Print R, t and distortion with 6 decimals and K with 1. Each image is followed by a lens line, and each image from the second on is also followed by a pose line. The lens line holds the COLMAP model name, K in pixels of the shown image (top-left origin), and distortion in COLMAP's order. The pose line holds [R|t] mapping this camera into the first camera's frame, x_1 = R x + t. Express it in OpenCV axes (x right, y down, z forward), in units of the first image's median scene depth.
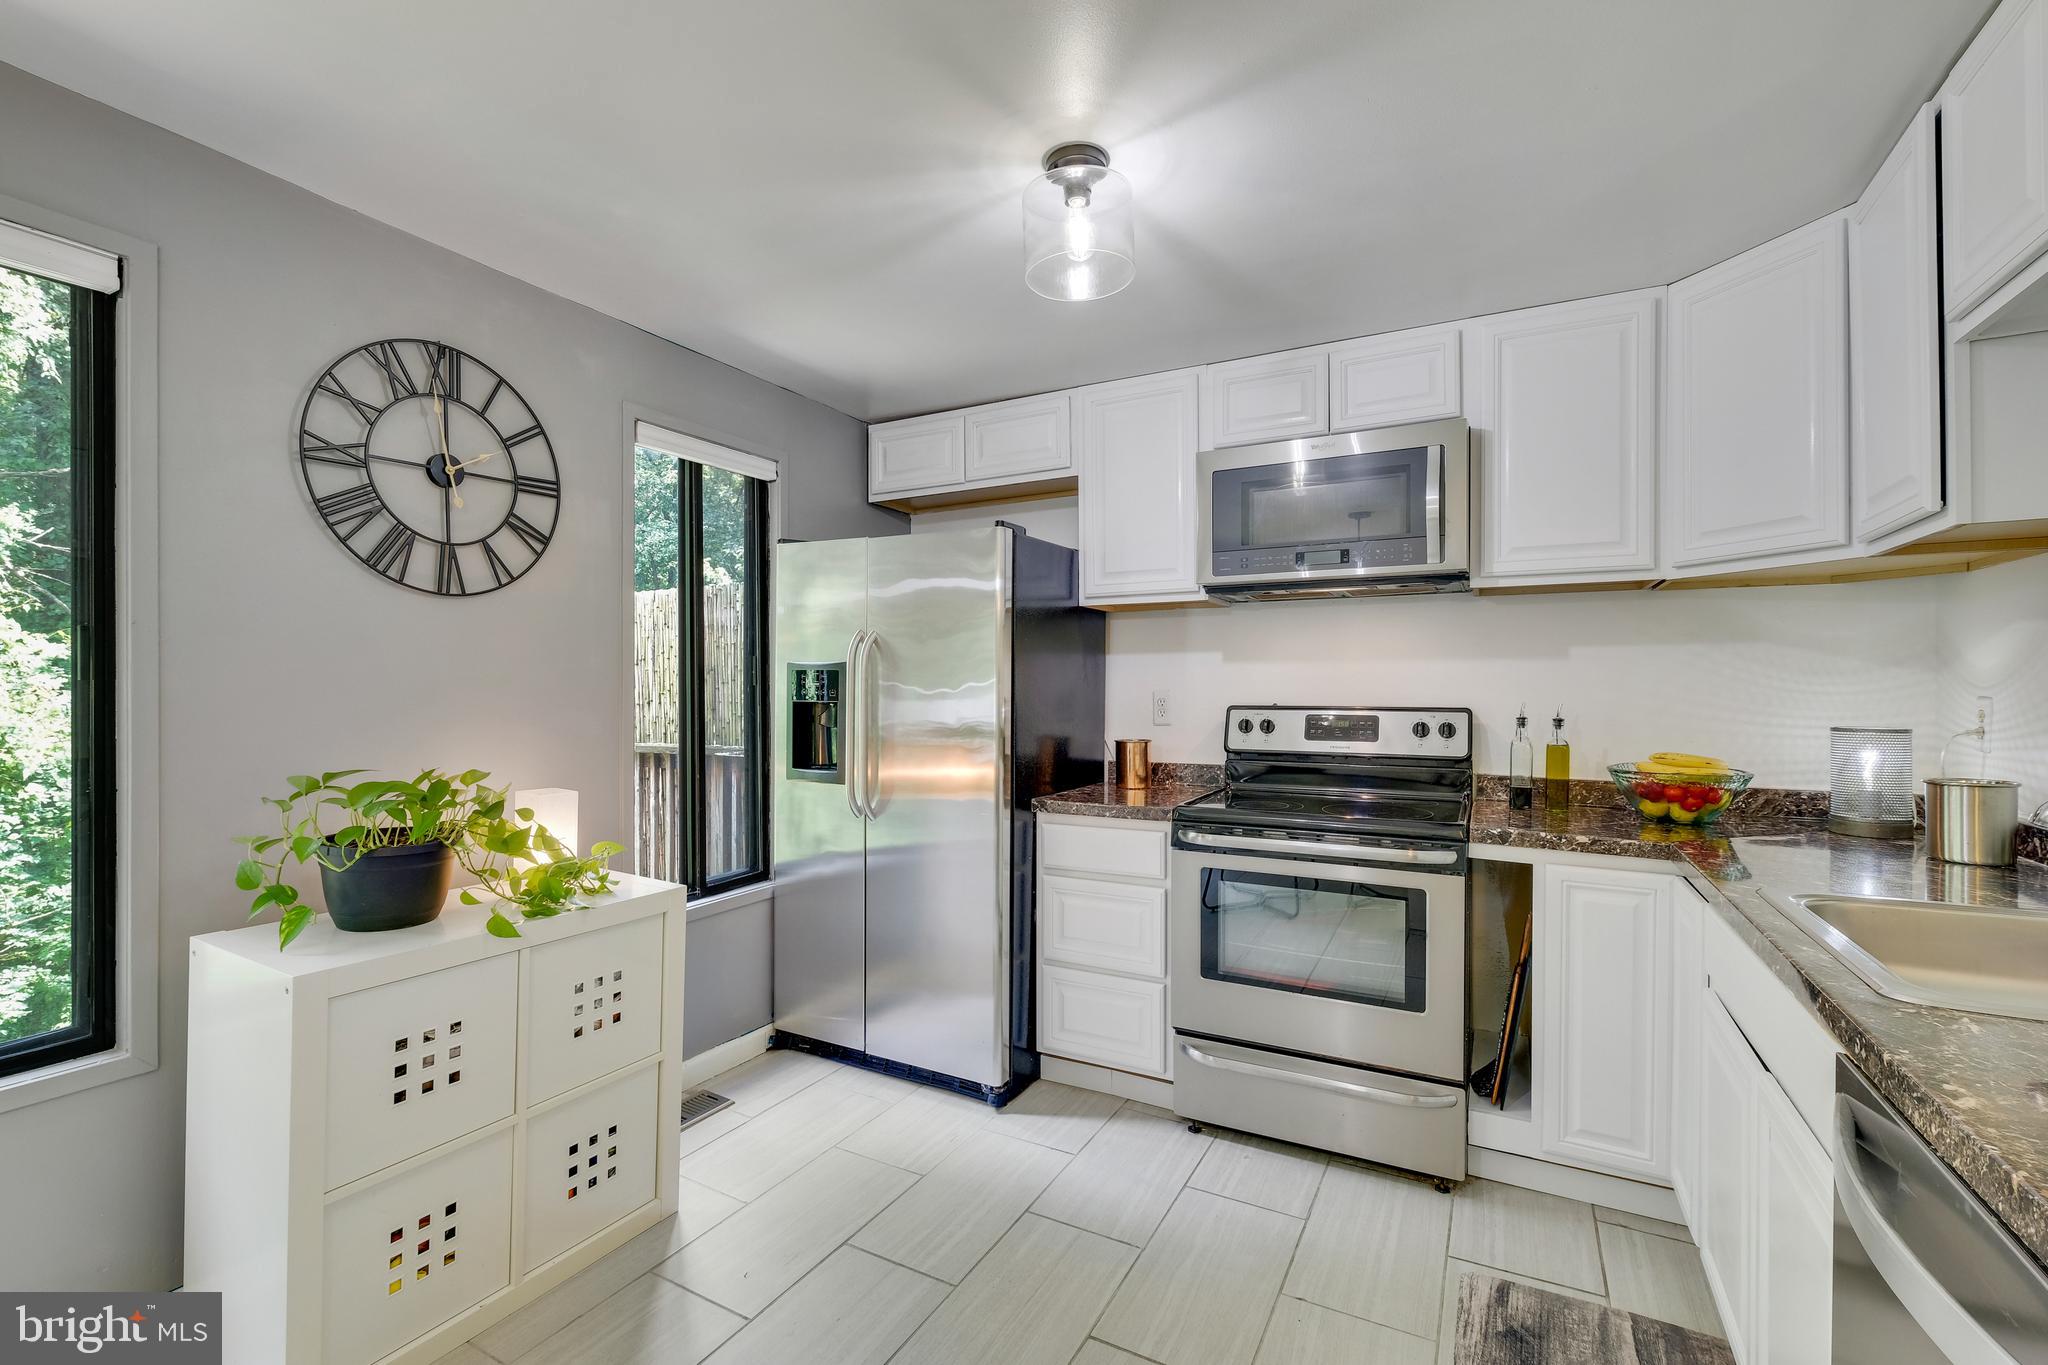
lens RADIAL K [[893.8, 0, 1025.6], [0, 893.8, 685.1], [0, 0, 1]] dist [0.000480, -0.001288]
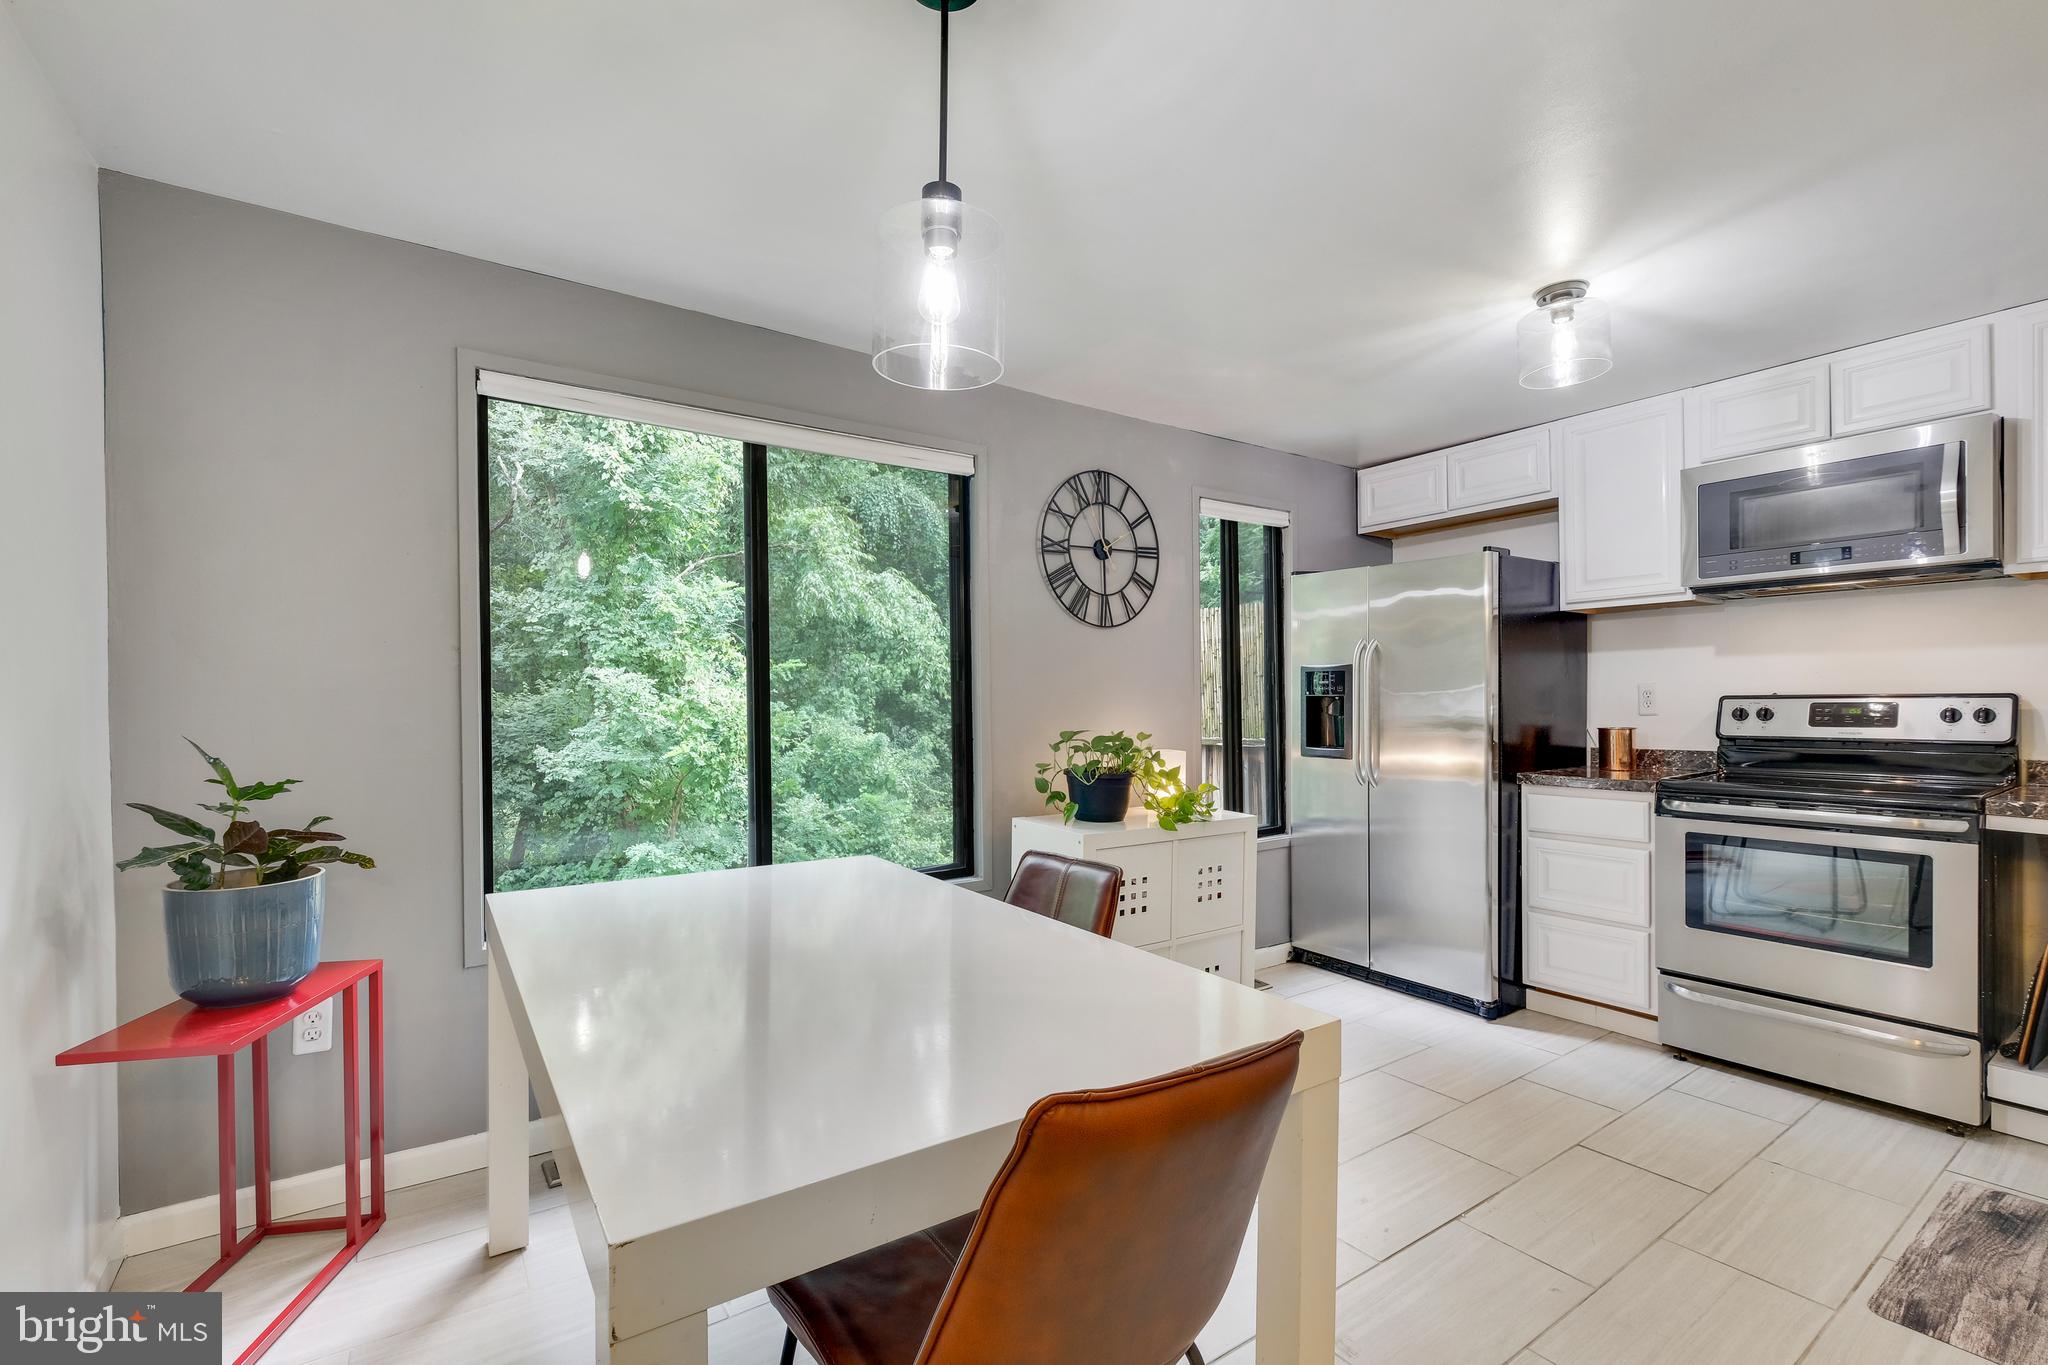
lens RADIAL K [[893.8, 0, 1030.0], [0, 893.8, 704.4], [0, 0, 1]] dist [0.000480, -0.001288]
pose [[0.893070, -0.006432, -0.449873, -0.040774], [0.009592, 0.999943, 0.004745, 0.024496], [0.449816, -0.008553, 0.893080, -0.413611]]
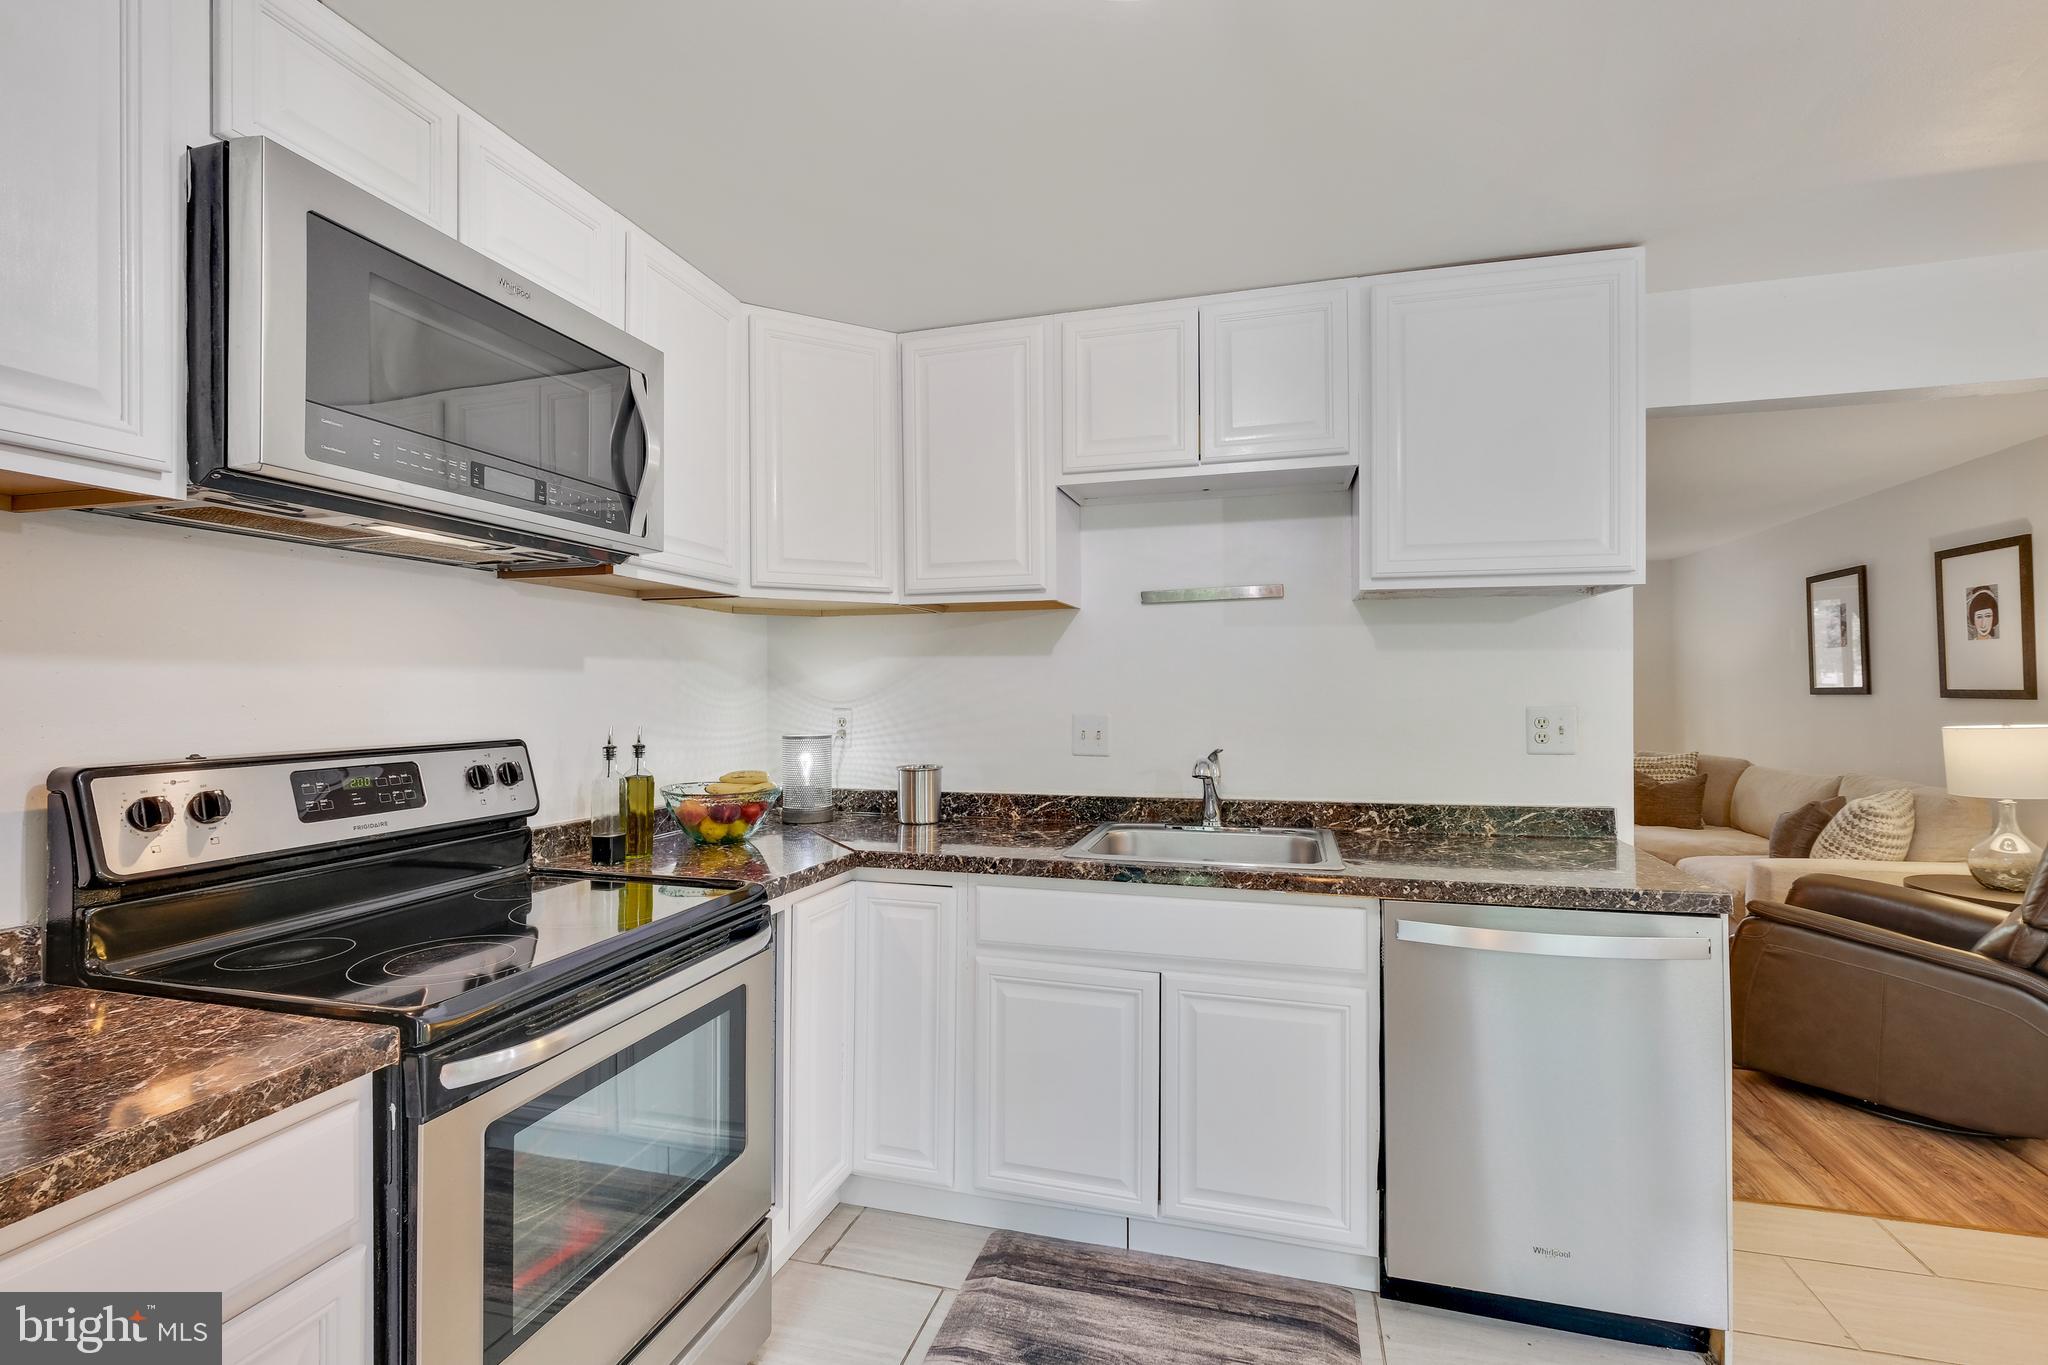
lens RADIAL K [[893.8, 0, 1027.5], [0, 893.8, 680.0], [0, 0, 1]] dist [0.000480, -0.001288]
pose [[-0.220308, 0.011530, 0.975362, -0.290292], [0.003809, 0.999933, -0.010960, -0.011954], [-0.975423, 0.001301, -0.220337, 0.820362]]
